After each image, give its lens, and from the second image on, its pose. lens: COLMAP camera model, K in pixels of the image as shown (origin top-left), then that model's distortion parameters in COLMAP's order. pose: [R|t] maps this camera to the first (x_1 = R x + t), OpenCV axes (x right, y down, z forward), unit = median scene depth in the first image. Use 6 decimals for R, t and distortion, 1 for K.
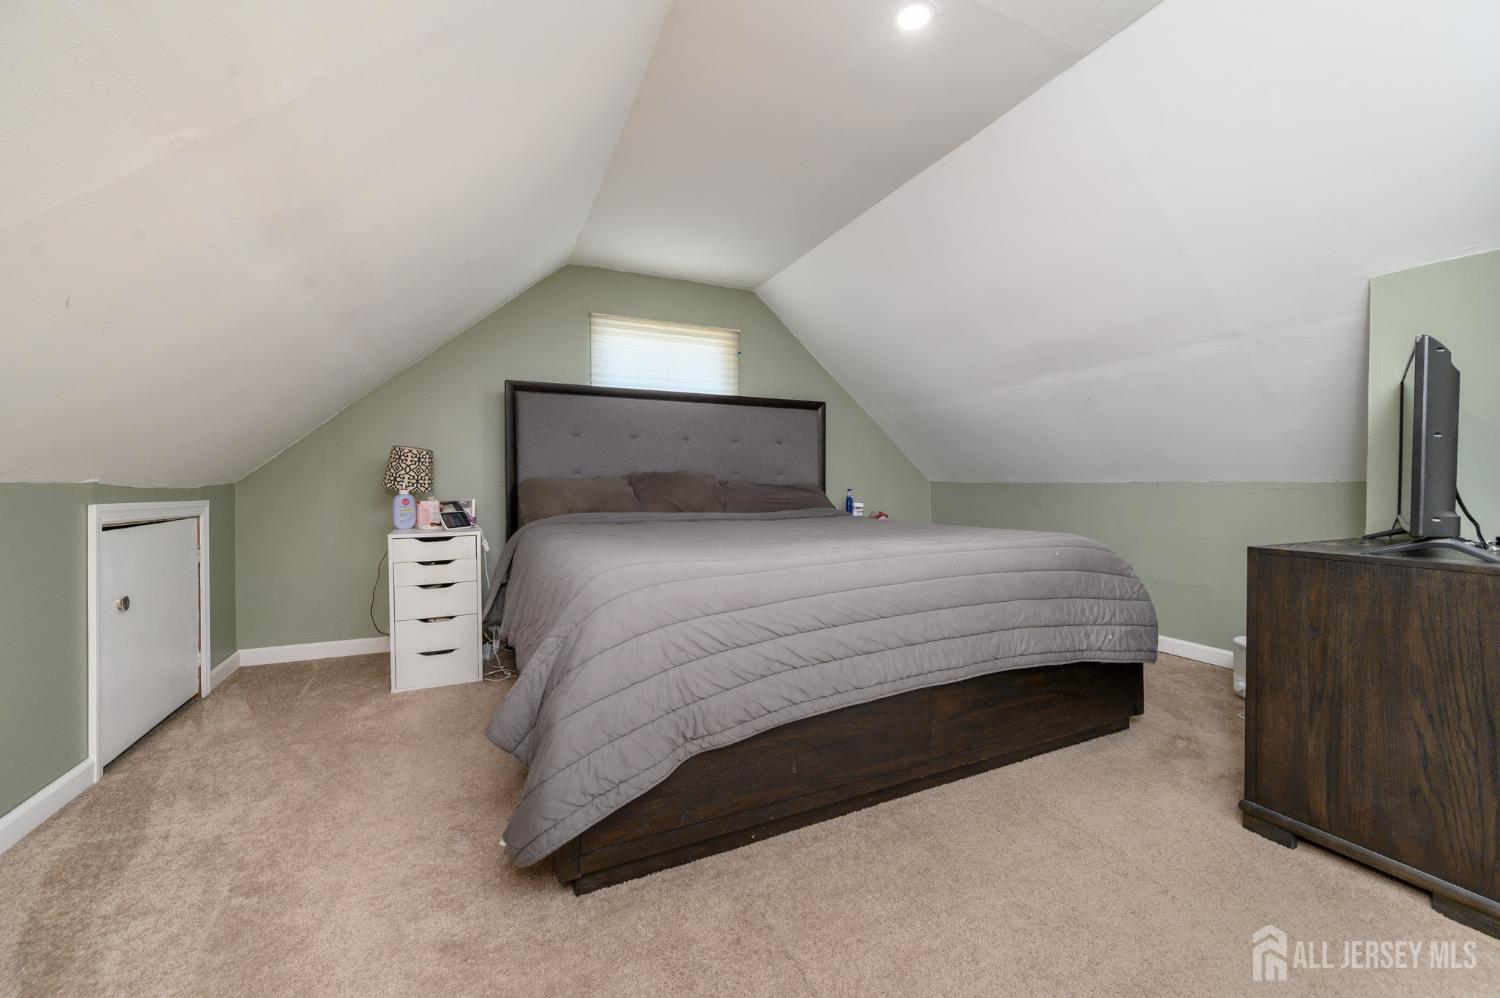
lens RADIAL K [[590.8, 0, 748.4], [0, 590.8, 495.5], [0, 0, 1]] dist [-0.001056, 0.000137]
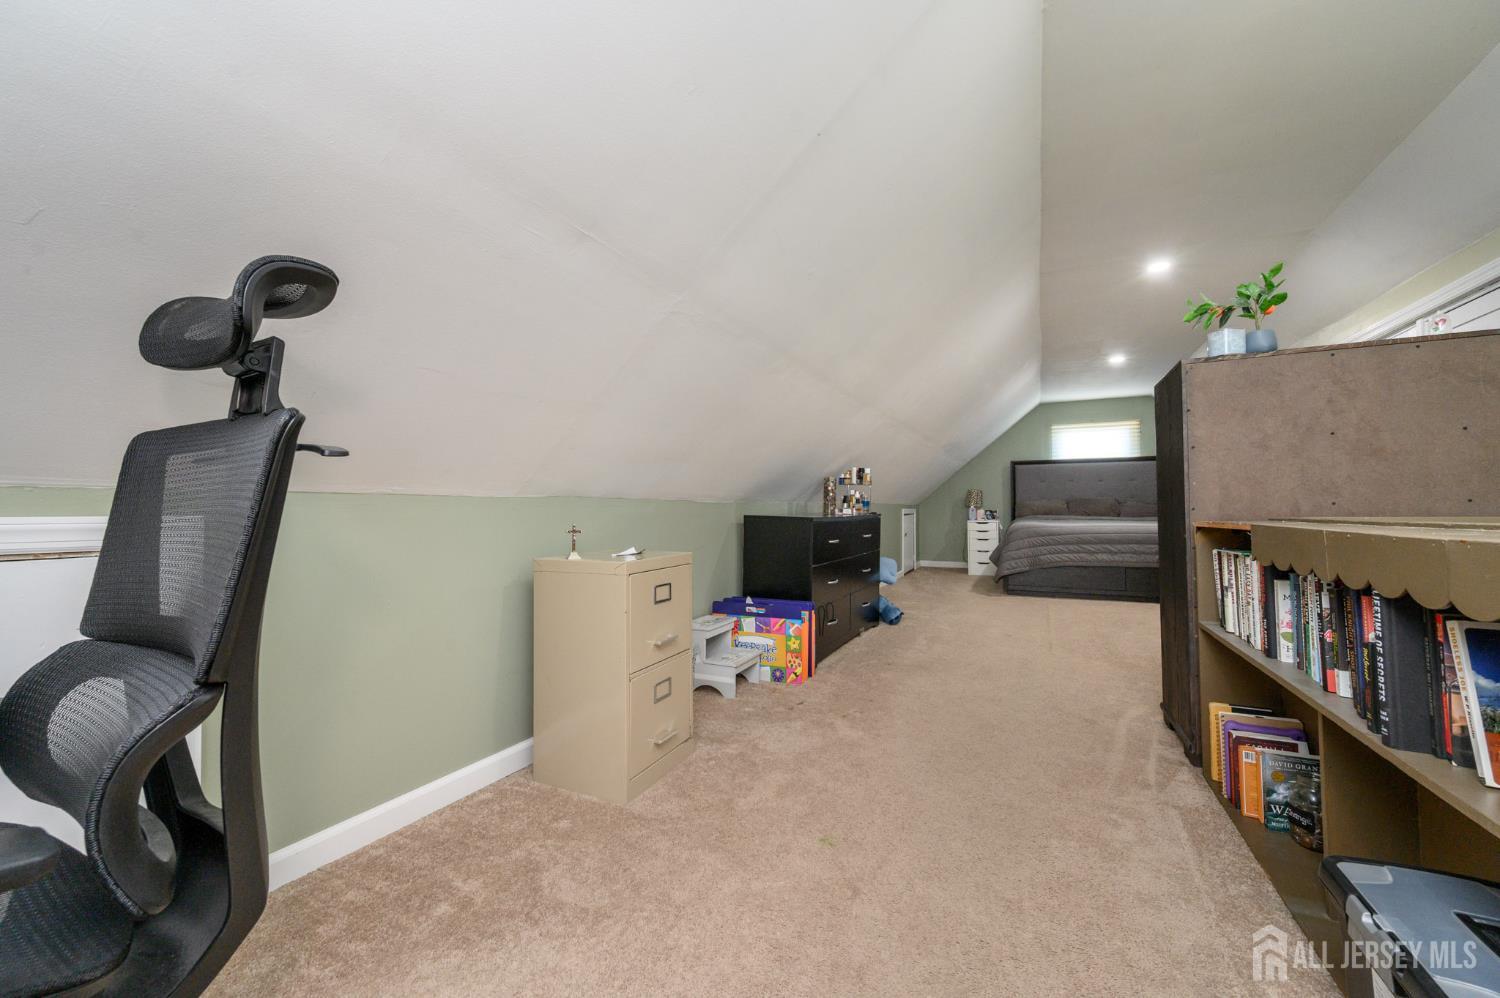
lens RADIAL K [[590.8, 0, 748.4], [0, 590.8, 495.5], [0, 0, 1]] dist [-0.001056, 0.000137]
pose [[0.609208, -0.019202, -0.792778, 0.962818], [-0.005268, 0.999587, -0.028260, 0.027267], [0.792993, 0.021393, 0.608855, -1.502758]]
